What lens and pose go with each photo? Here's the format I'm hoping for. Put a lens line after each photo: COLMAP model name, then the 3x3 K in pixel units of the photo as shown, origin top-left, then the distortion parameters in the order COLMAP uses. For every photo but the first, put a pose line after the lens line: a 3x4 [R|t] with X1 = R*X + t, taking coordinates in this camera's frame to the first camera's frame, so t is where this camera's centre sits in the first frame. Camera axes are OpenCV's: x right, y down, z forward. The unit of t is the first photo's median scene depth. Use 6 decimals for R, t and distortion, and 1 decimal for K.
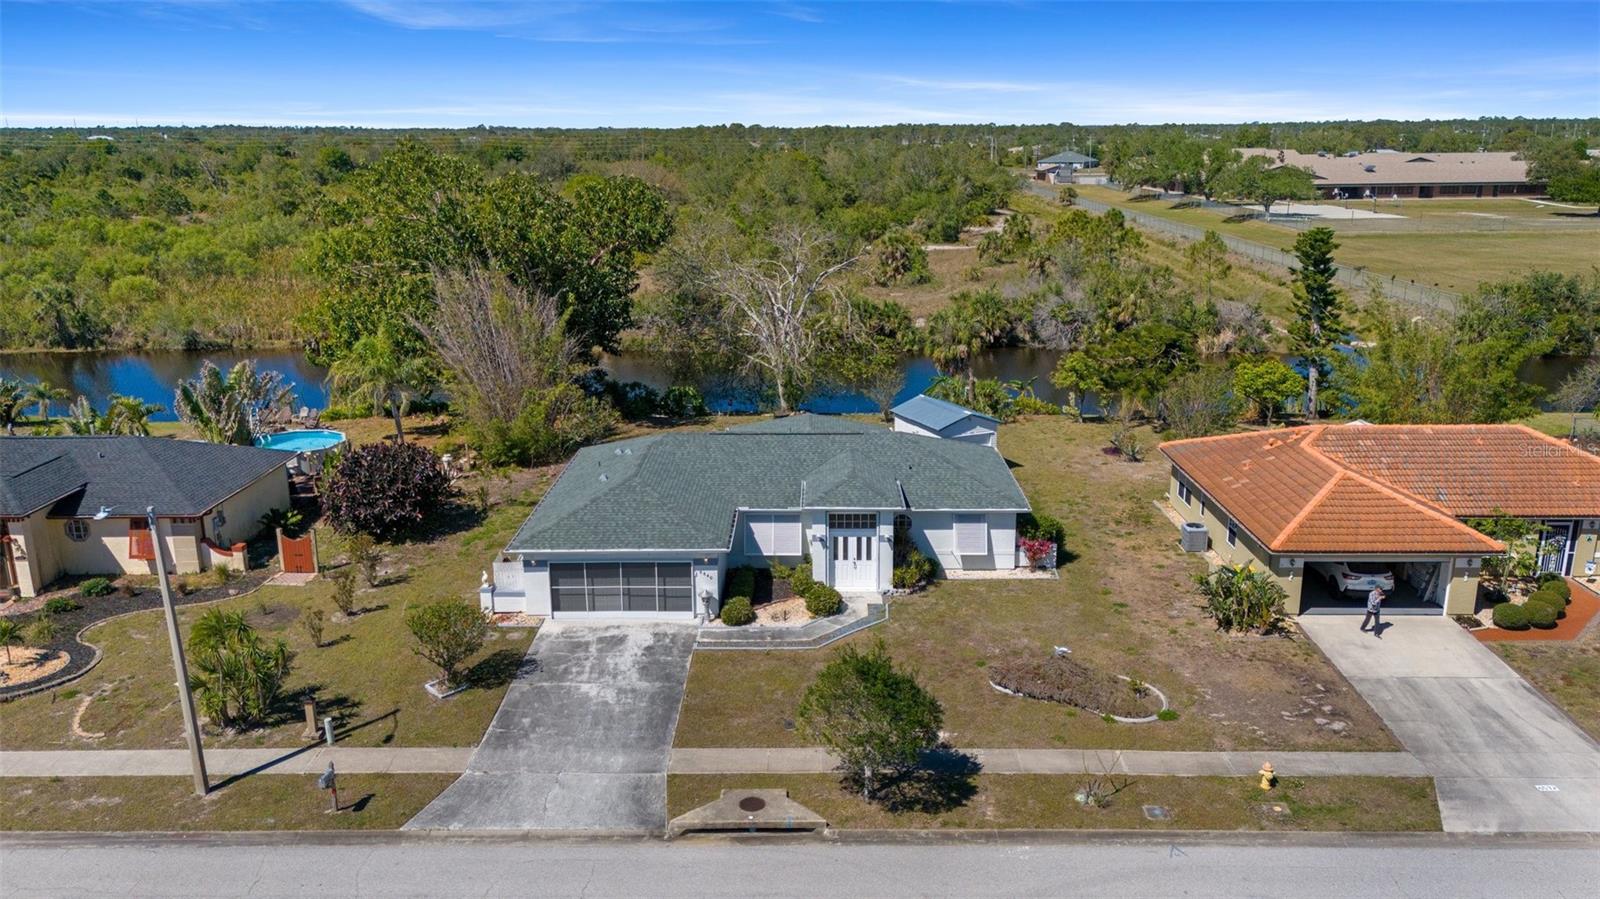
lens RADIAL K [[1204.4, 0, 800.0], [0, 1204.4, 449.5], [0, 0, 1]] dist [0.064813, -0.061672]
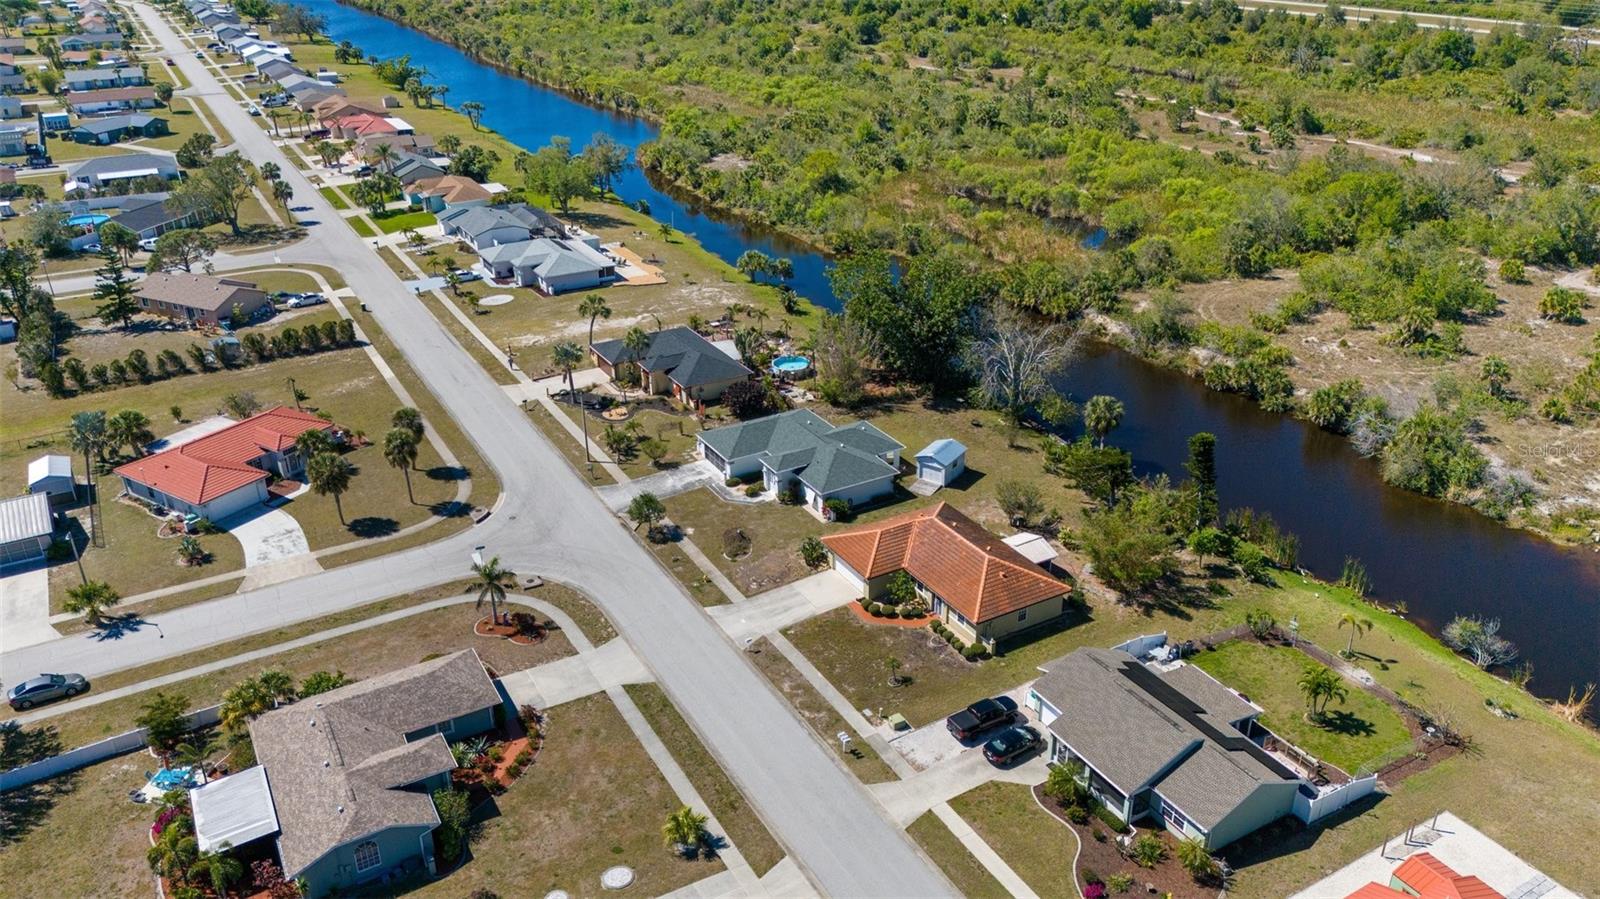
lens RADIAL K [[1179.7, 0, 800.0], [0, 1179.7, 449.5], [0, 0, 1]] dist [0.089072, -0.114318]
pose [[0.508439, 0.376212, -0.774567, 2.259847], [-0.214459, 0.926491, 0.309228, -0.874865], [0.833965, 0.008889, 0.551746, -0.455958]]
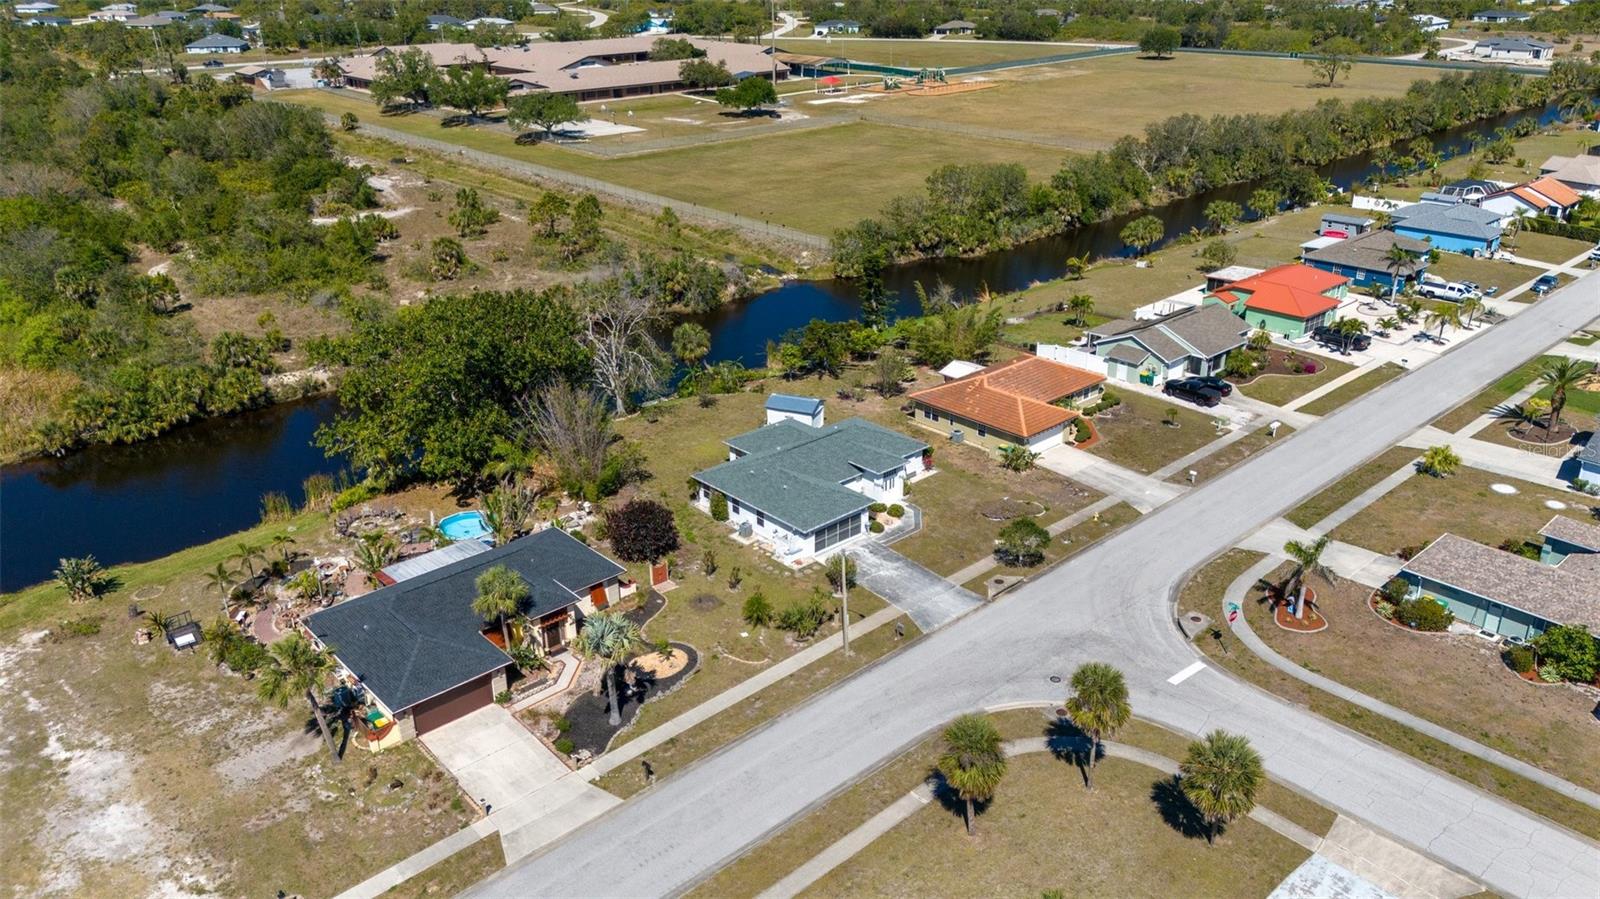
lens RADIAL K [[1179.7, 0, 800.0], [0, 1179.7, 449.5], [0, 0, 1]] dist [0.089072, -0.114318]
pose [[0.729742, -0.269135, 0.628525, -1.516305], [0.174287, 0.962123, 0.209628, -0.494969], [-0.661136, -0.043430, 0.749008, -0.554954]]
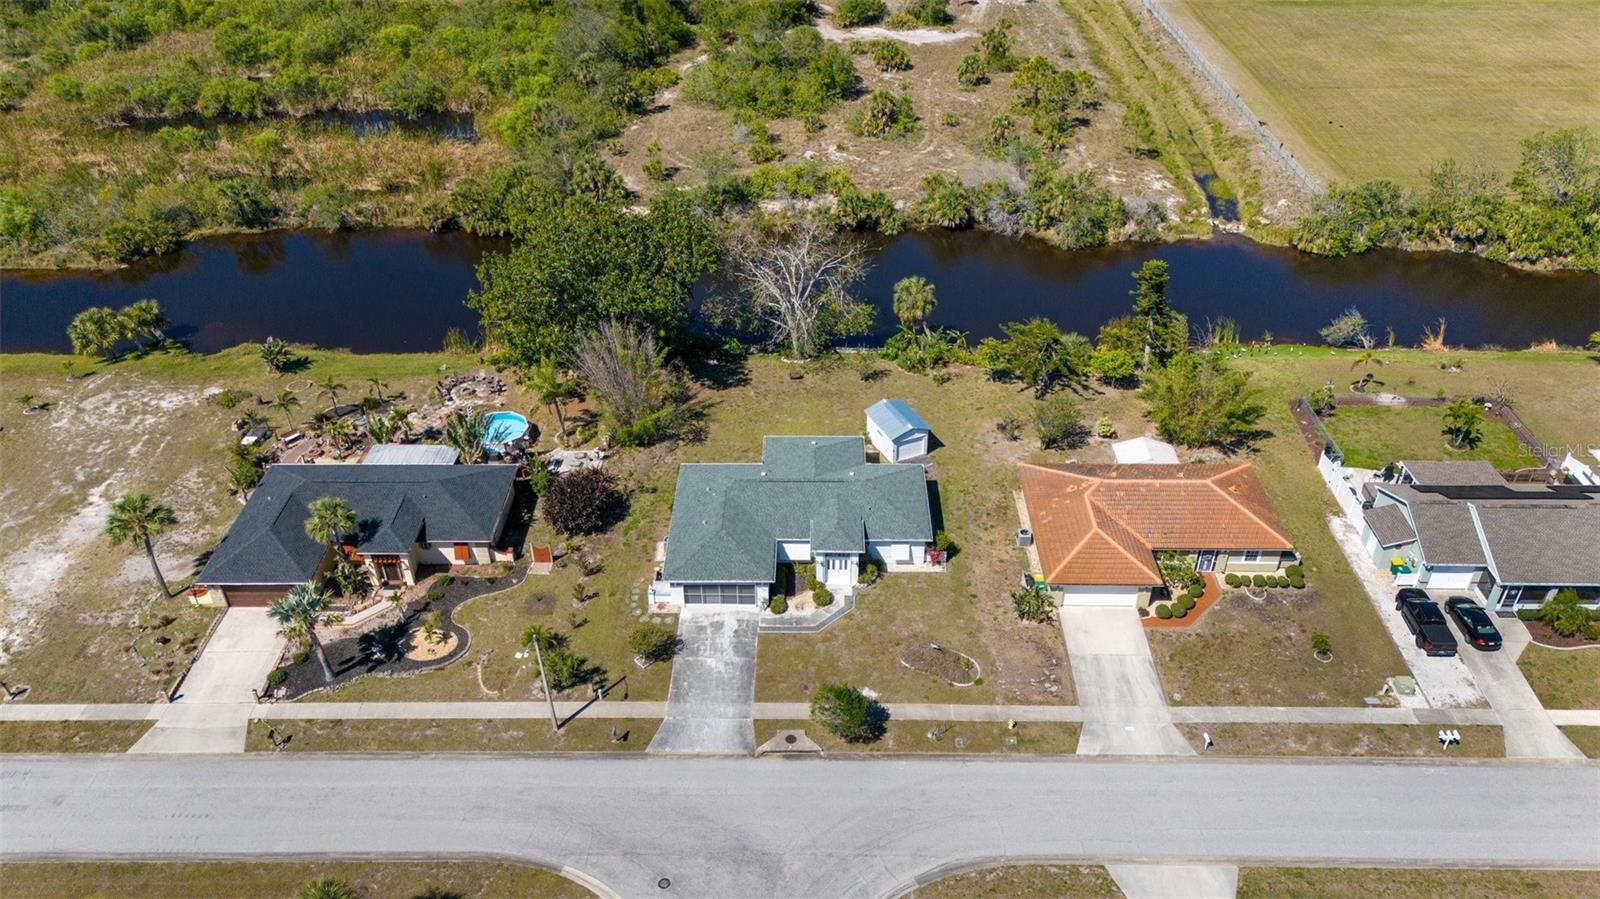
lens RADIAL K [[1179.7, 0, 800.0], [0, 1179.7, 449.5], [0, 0, 1]] dist [0.089072, -0.114318]
pose [[0.999999, 0.000887, -0.000857, -0.015099], [-0.000535, 0.937698, 0.347451, -0.787677], [0.001112, -0.347451, 0.937698, -0.738446]]
